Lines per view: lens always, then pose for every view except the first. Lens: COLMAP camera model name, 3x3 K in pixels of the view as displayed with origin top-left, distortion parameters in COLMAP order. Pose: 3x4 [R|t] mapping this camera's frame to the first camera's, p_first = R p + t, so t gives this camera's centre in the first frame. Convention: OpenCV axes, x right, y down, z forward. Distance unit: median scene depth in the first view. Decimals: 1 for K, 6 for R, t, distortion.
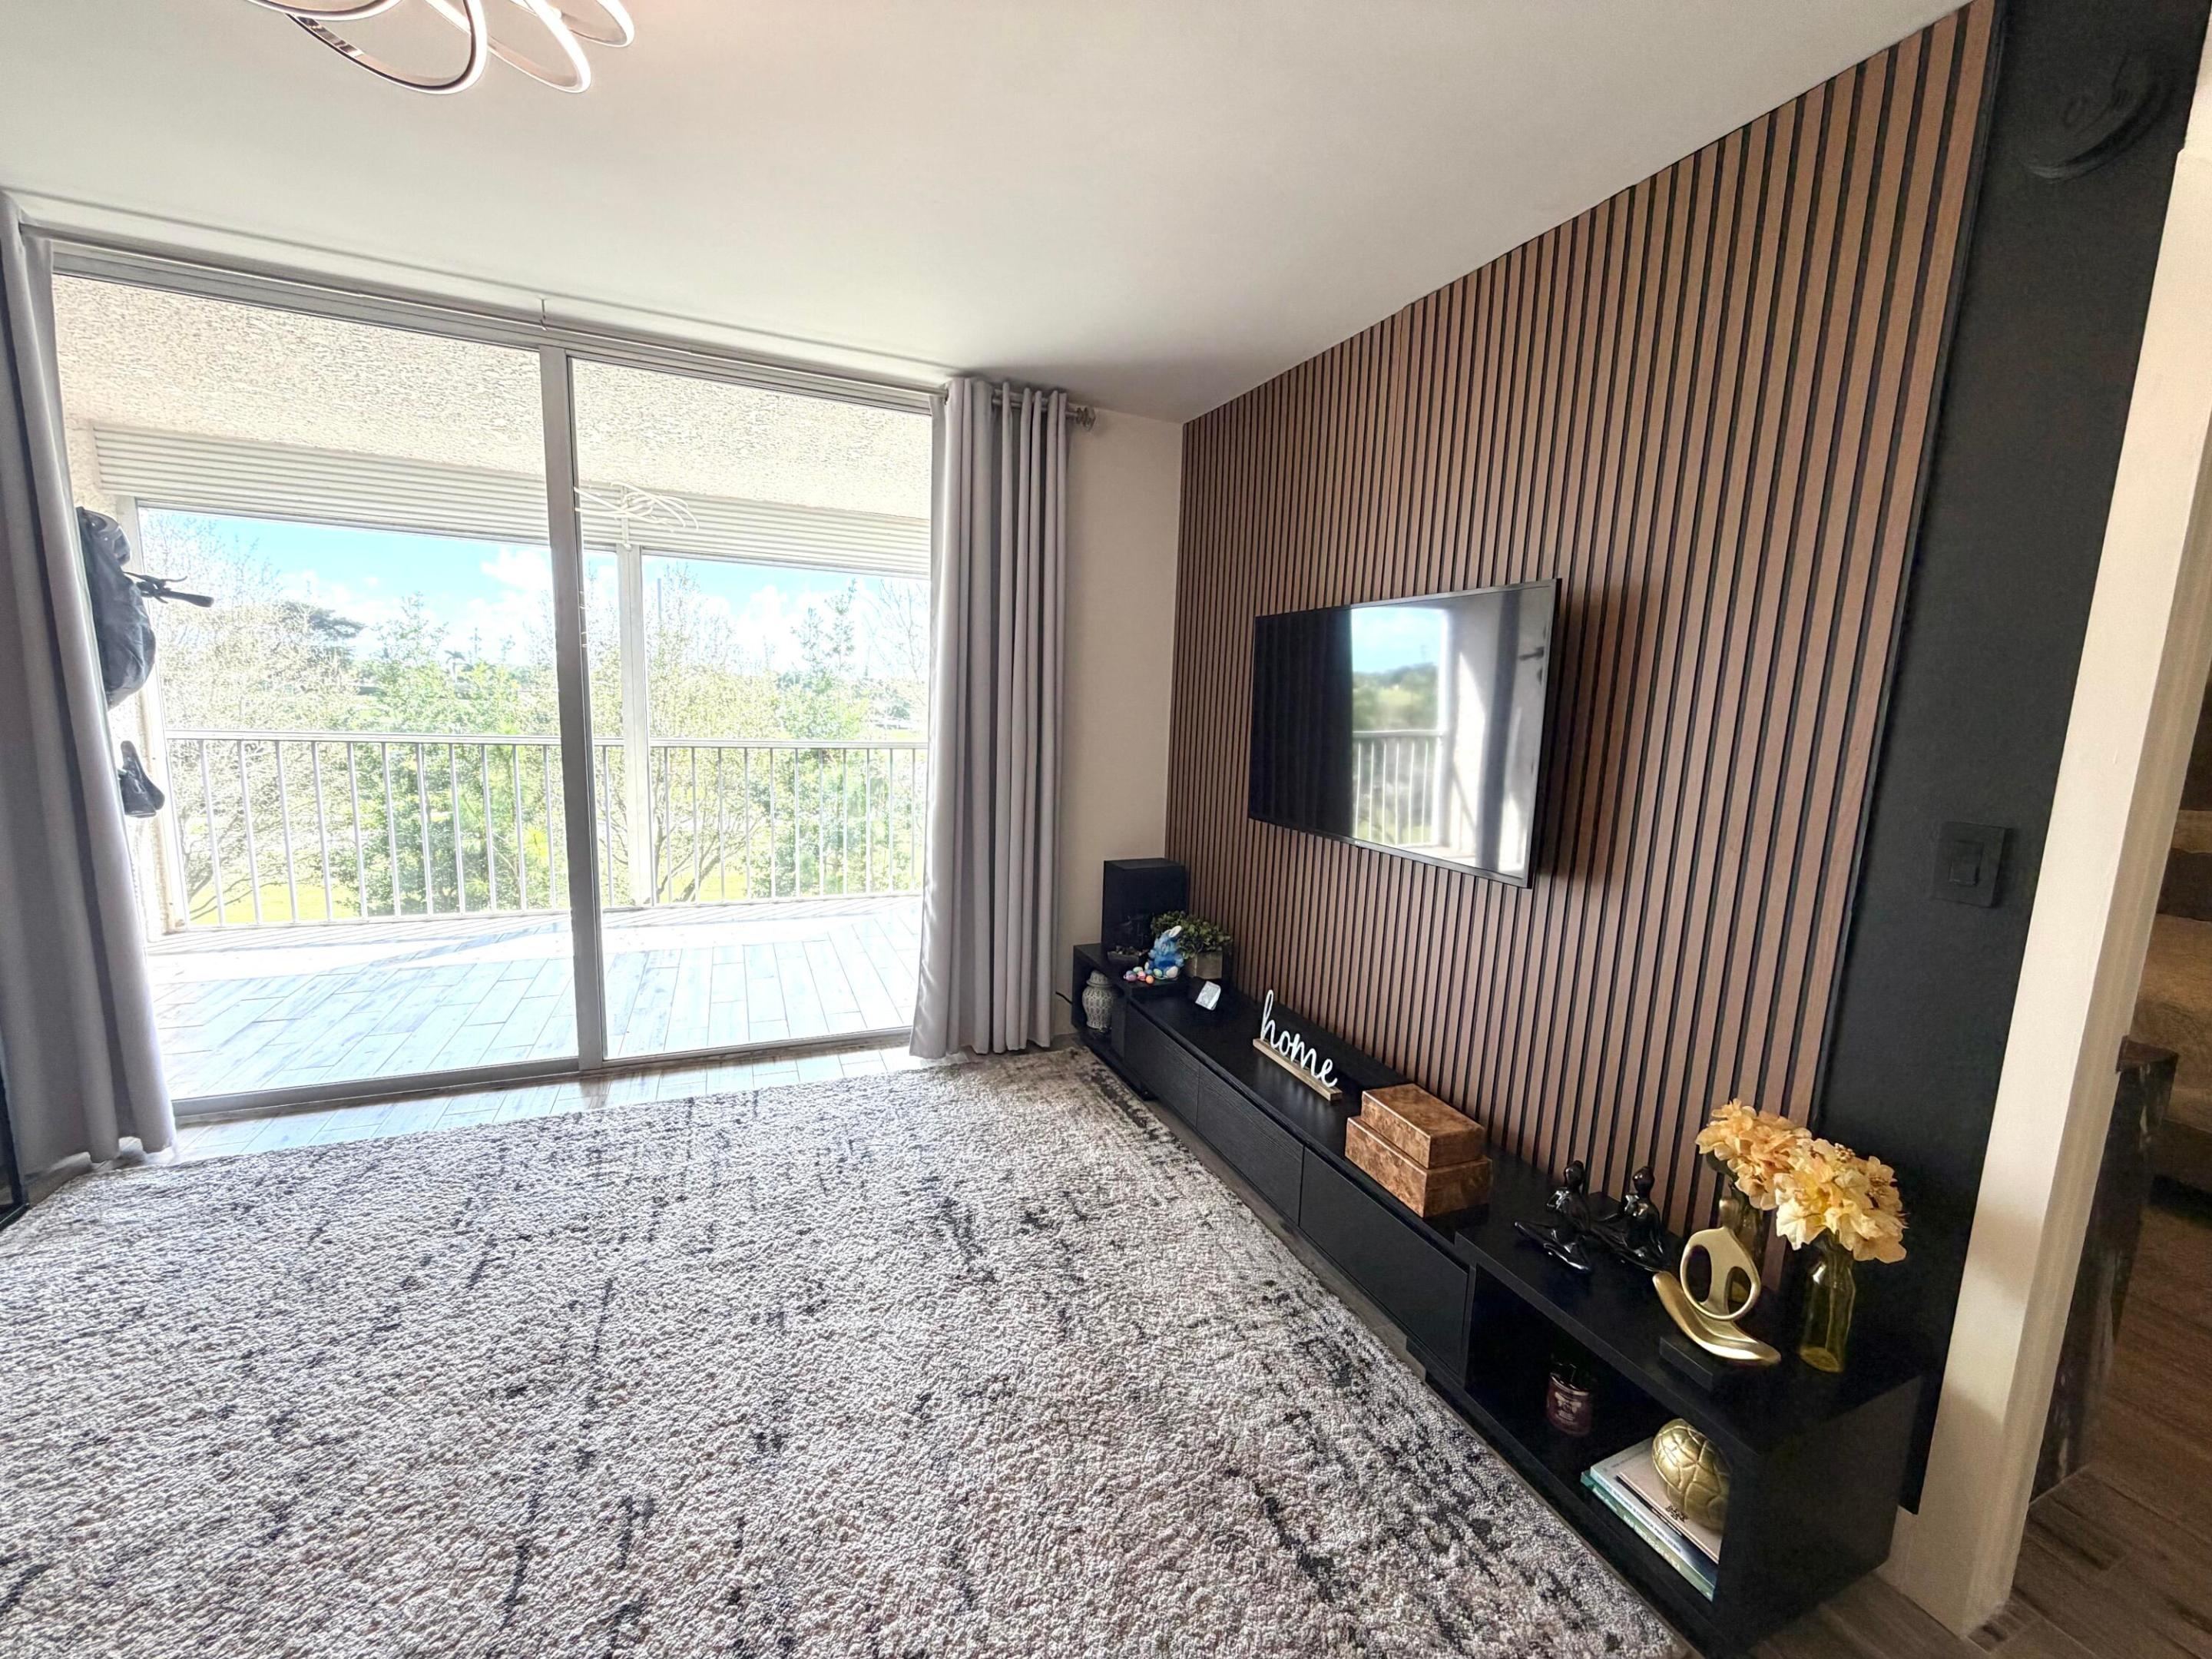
lens RADIAL K [[881.1, 0, 1100.8], [0, 881.1, 833.2], [0, 0, 1]] dist [-0.000251, 0.000131]
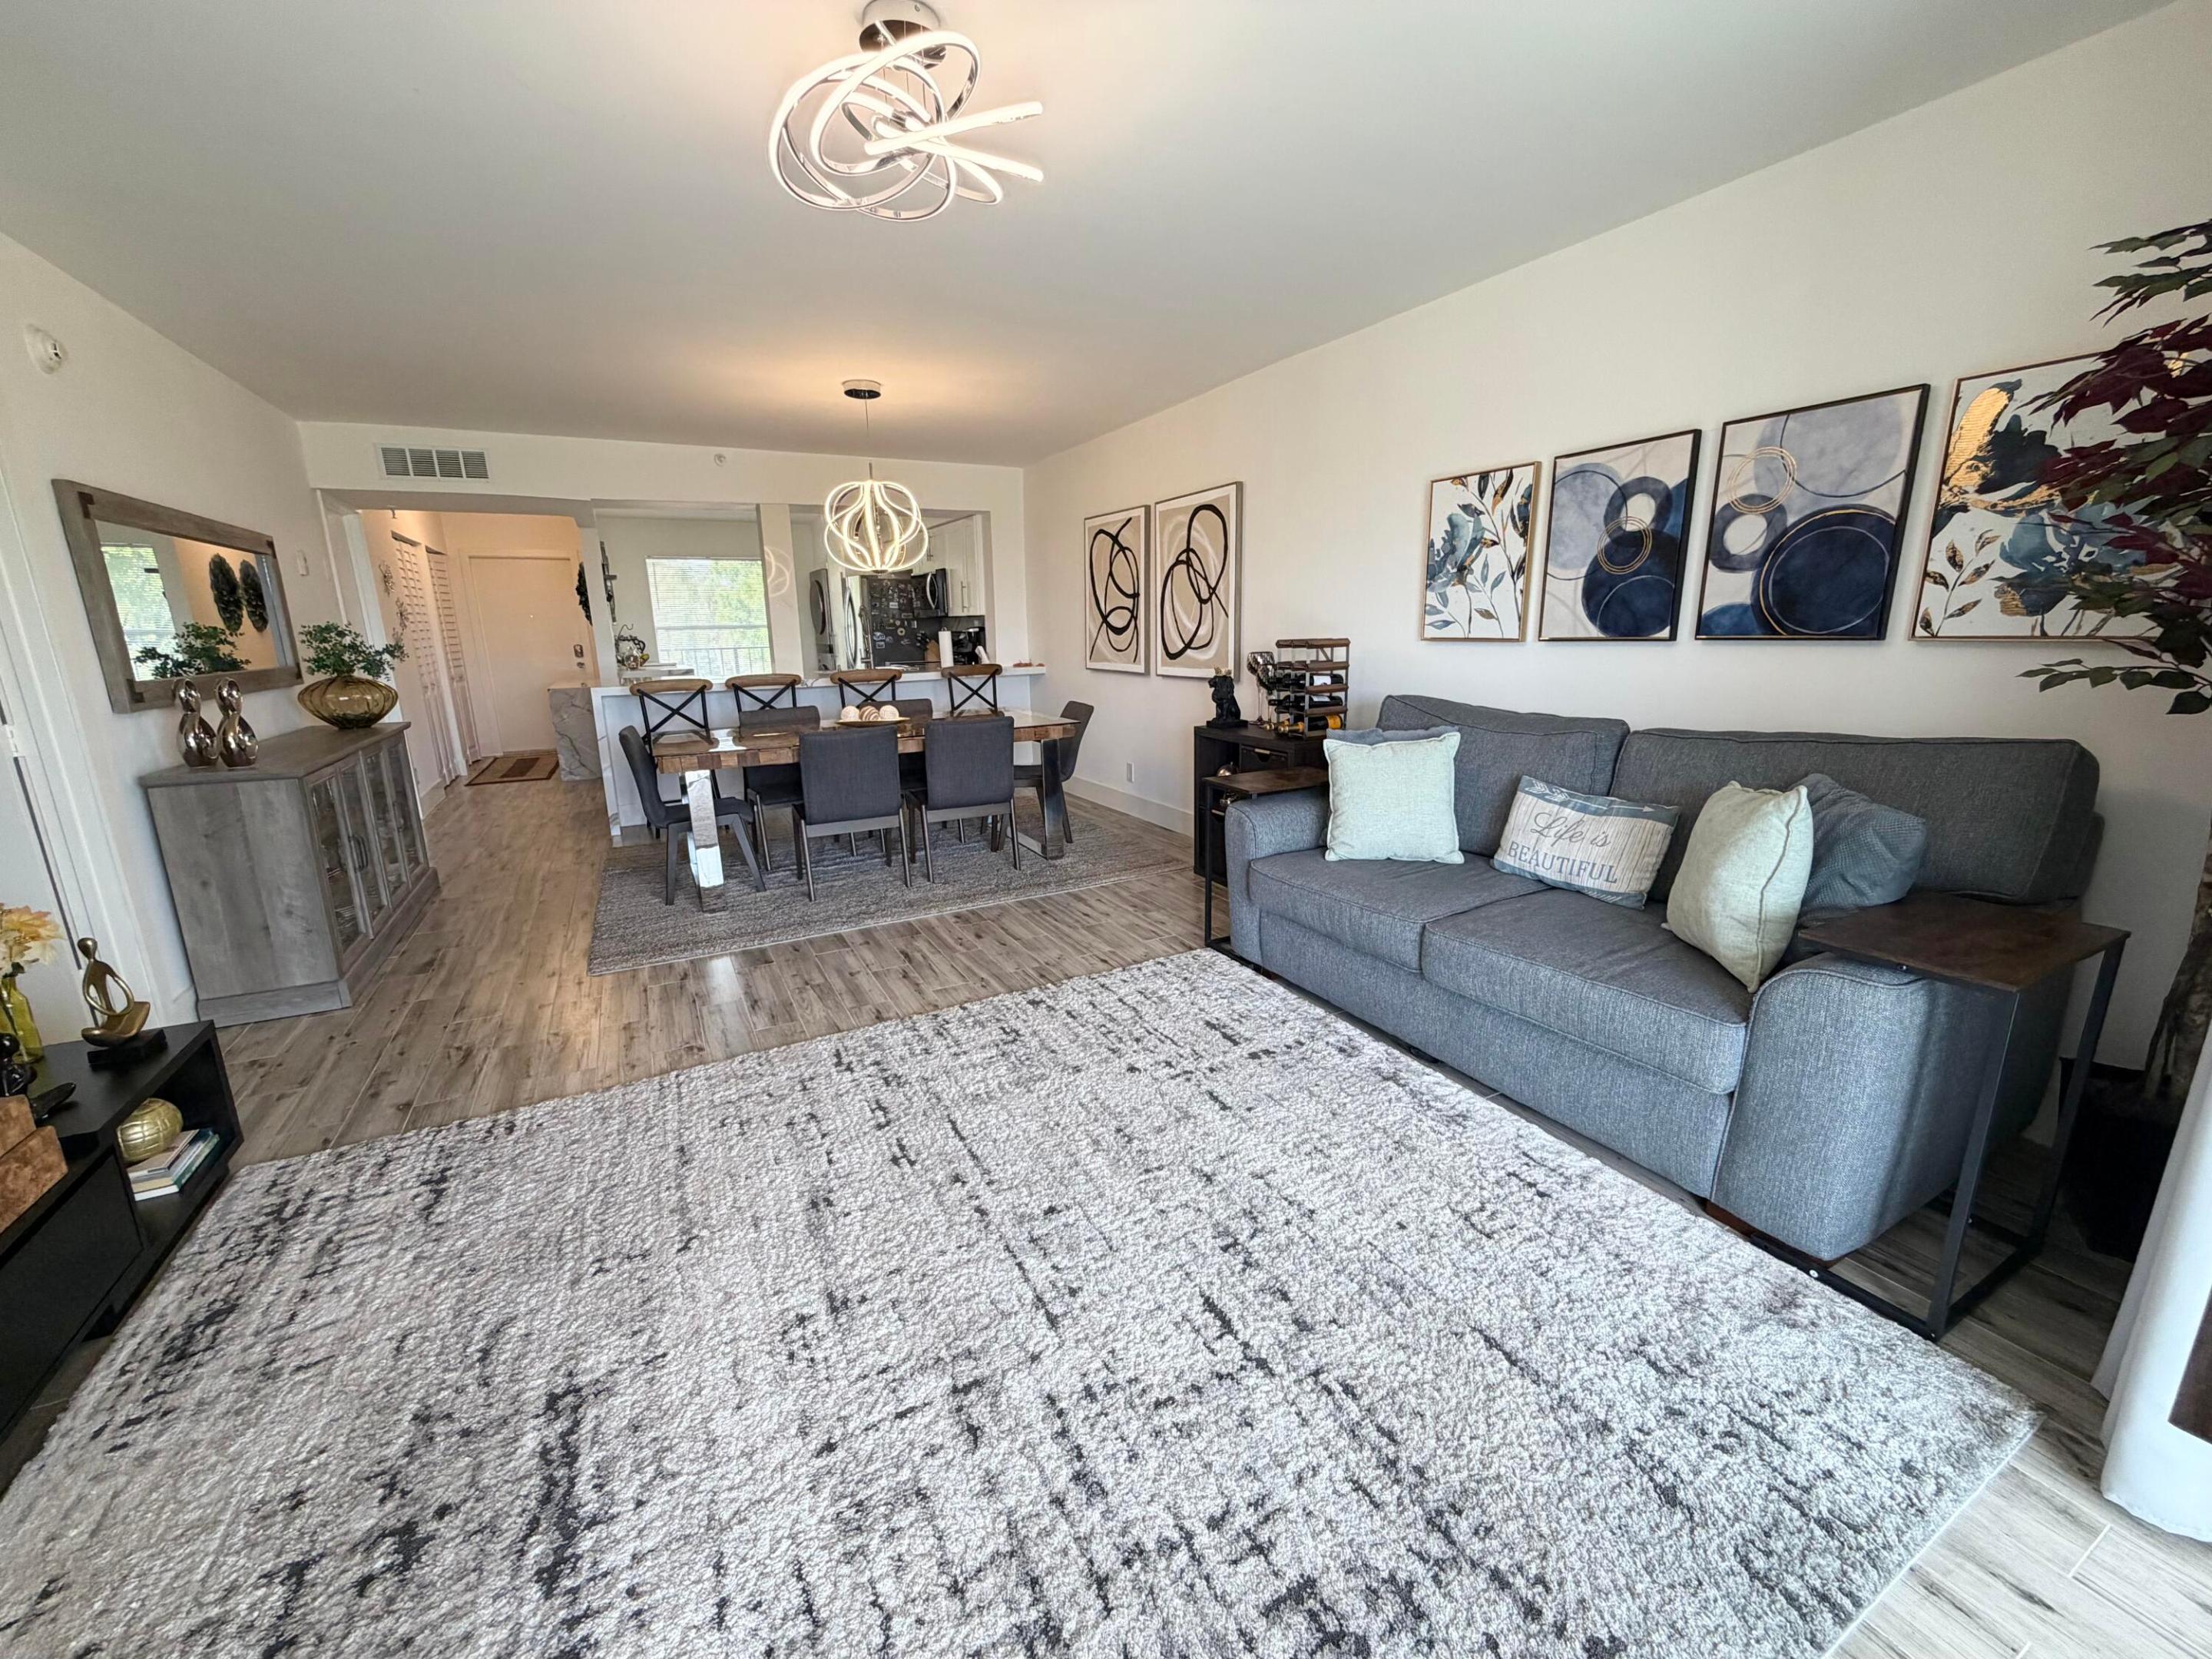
lens RADIAL K [[881.1, 0, 1099.8], [0, 881.1, 834.7], [0, 0, 1]] dist [-0.000251, 0.000131]
pose [[-0.996398, -0.001303, -0.084786, -0.403958], [-0.033207, 0.926022, 0.376006, -0.166734], [0.078024, 0.377467, -0.922730, 1.209224]]
